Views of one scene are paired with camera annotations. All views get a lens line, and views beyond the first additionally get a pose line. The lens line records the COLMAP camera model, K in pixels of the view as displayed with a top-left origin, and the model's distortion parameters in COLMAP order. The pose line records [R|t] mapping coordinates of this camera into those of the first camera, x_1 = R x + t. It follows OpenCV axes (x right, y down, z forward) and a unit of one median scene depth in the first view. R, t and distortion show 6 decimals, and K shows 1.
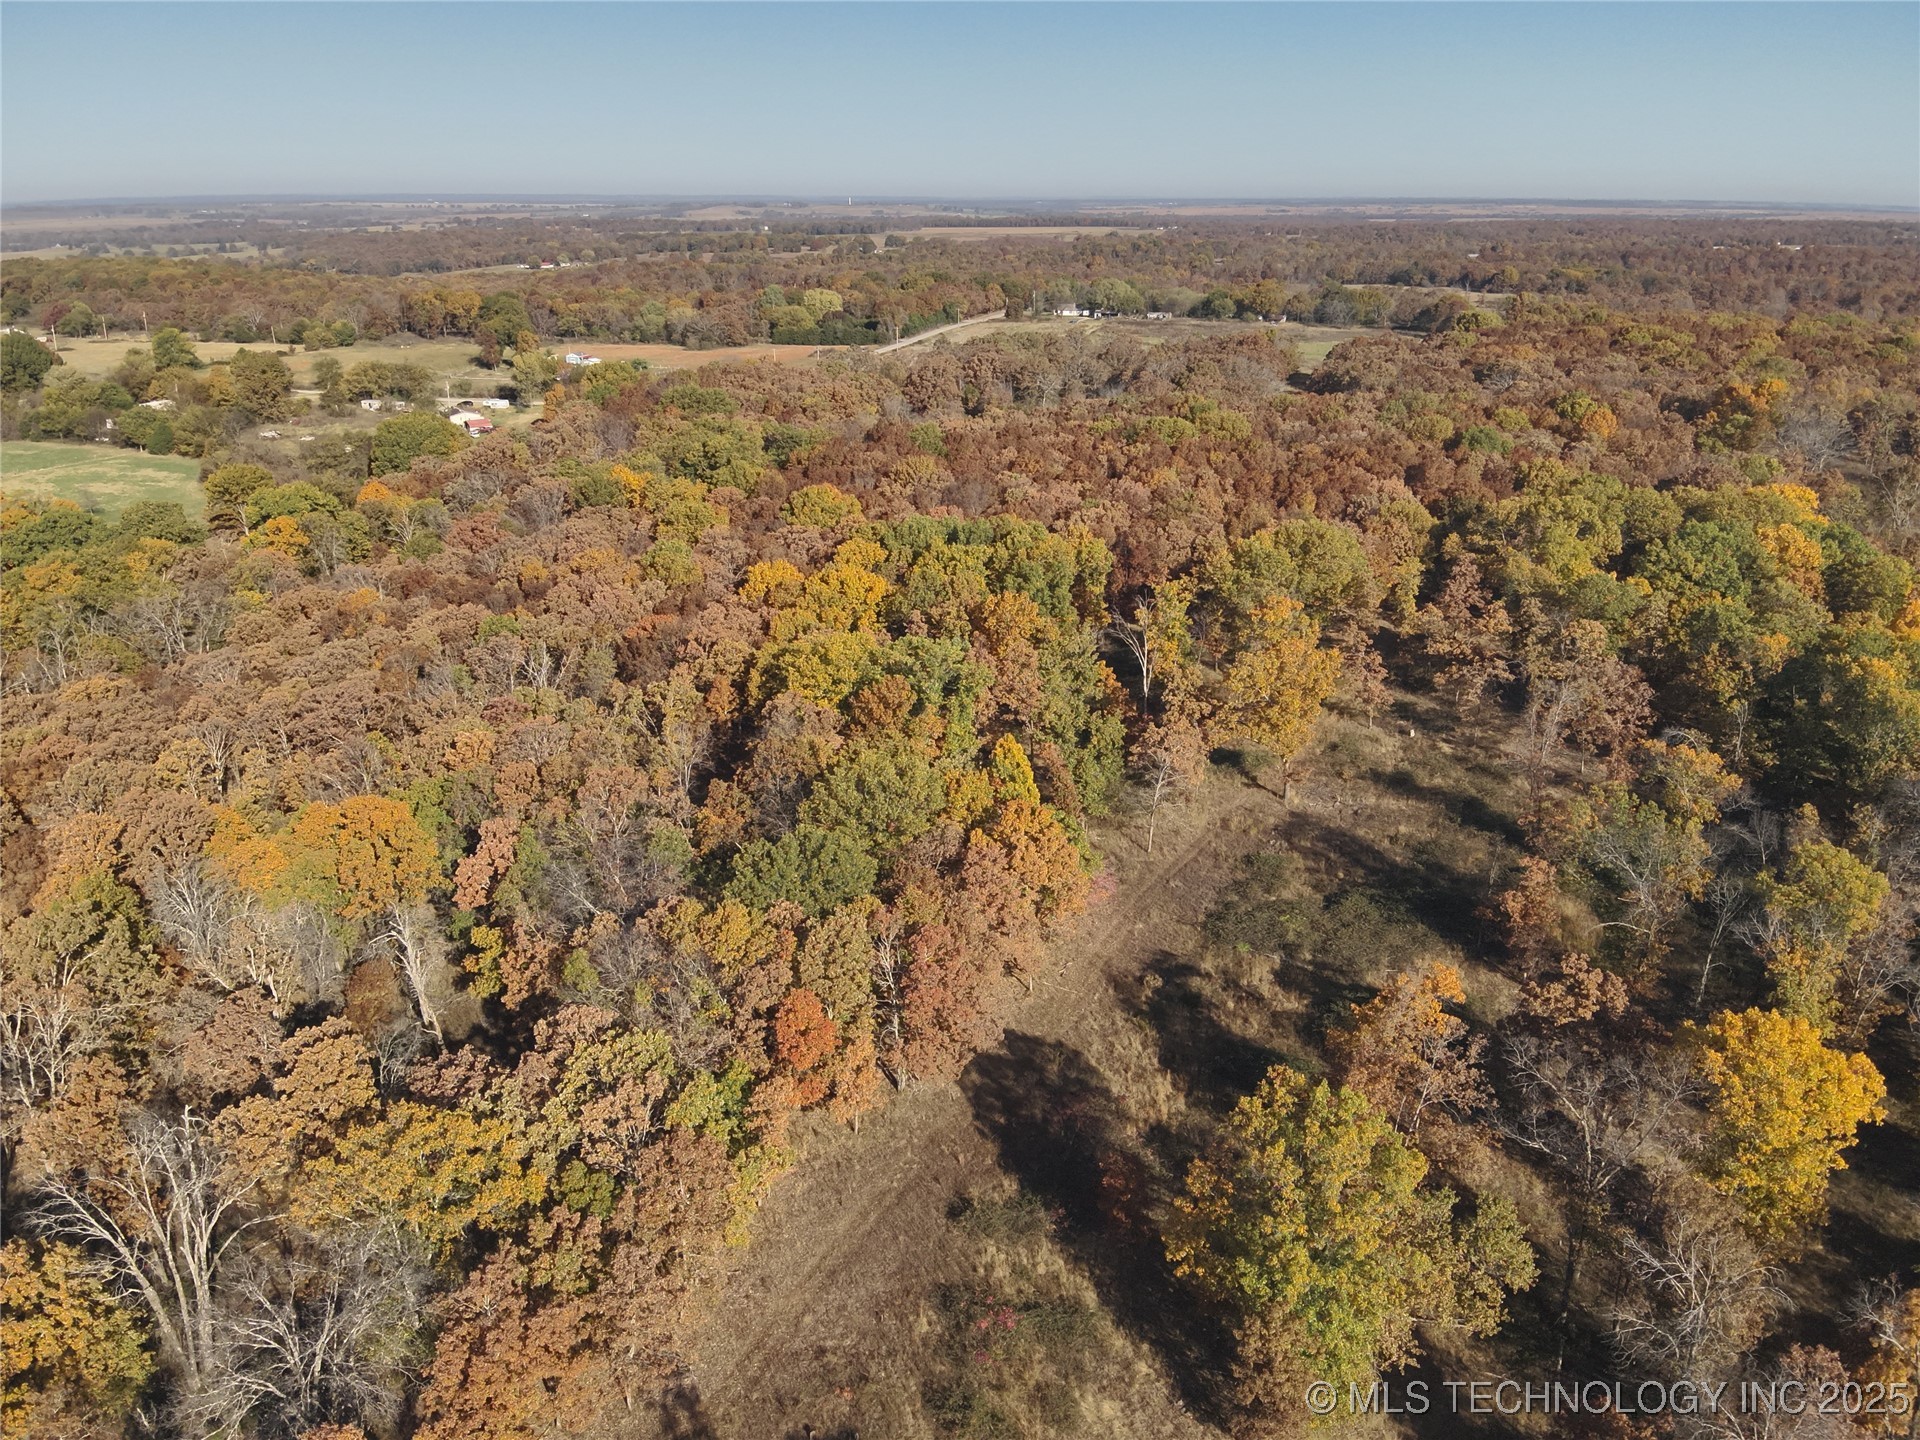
lens RADIAL K [[1493.2, 0, 965.6], [0, 1493.2, 730.4], [0, 0, 1]] dist [0.185762, -0.383934]
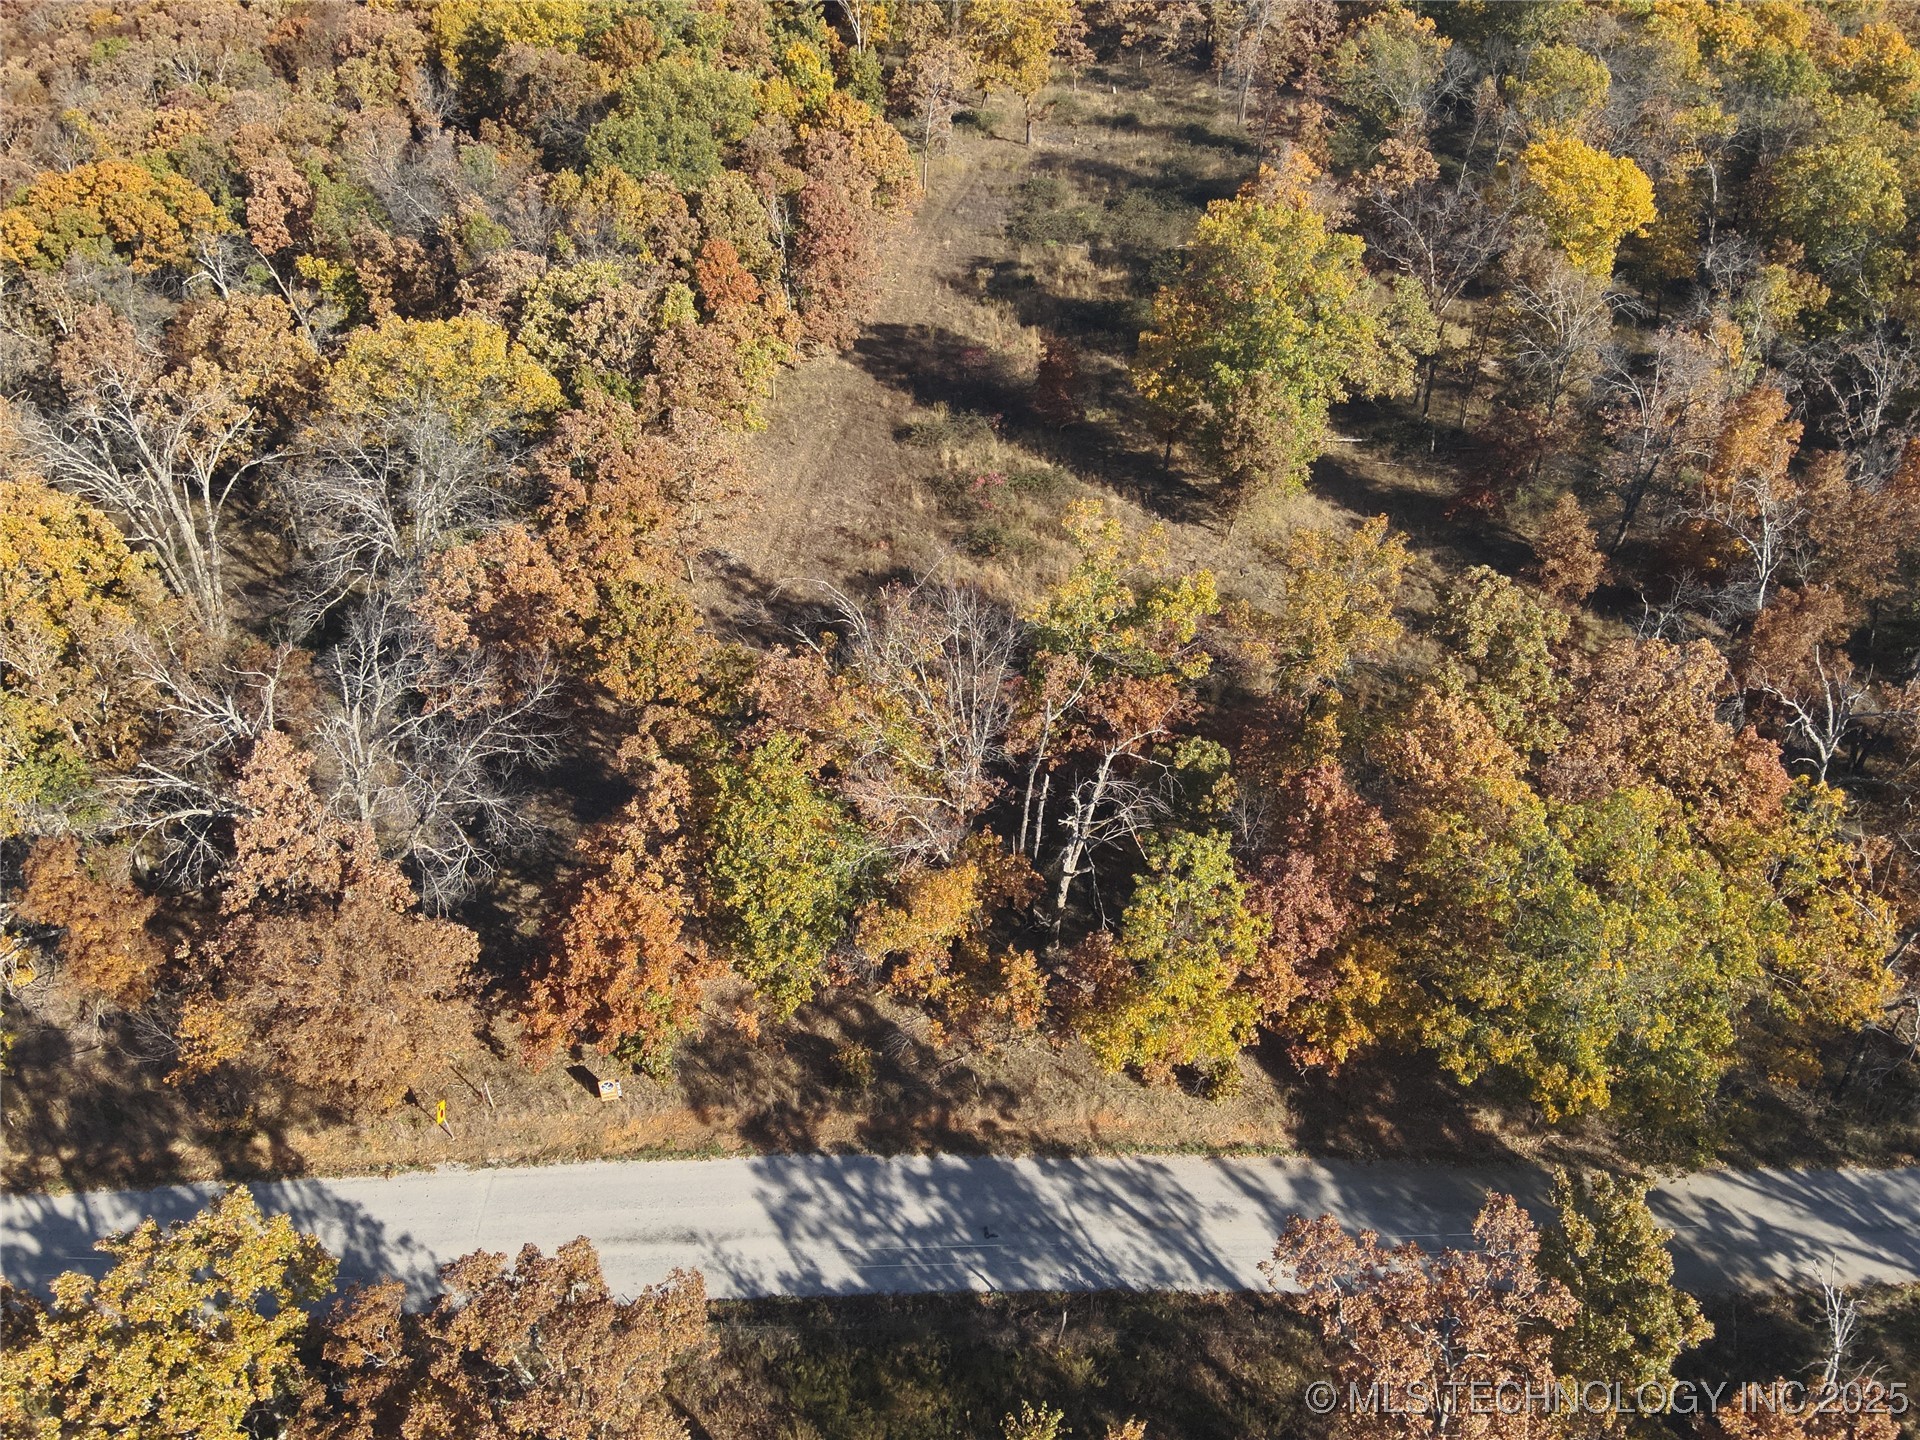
lens RADIAL K [[1493.2, 0, 965.6], [0, 1493.2, 730.4], [0, 0, 1]] dist [0.185762, -0.383934]
pose [[0.944019, -0.175923, 0.279068, -0.384244], [0.101089, 0.959510, 0.262910, 0.312861], [-0.314021, -0.219981, 0.923580, -0.061825]]
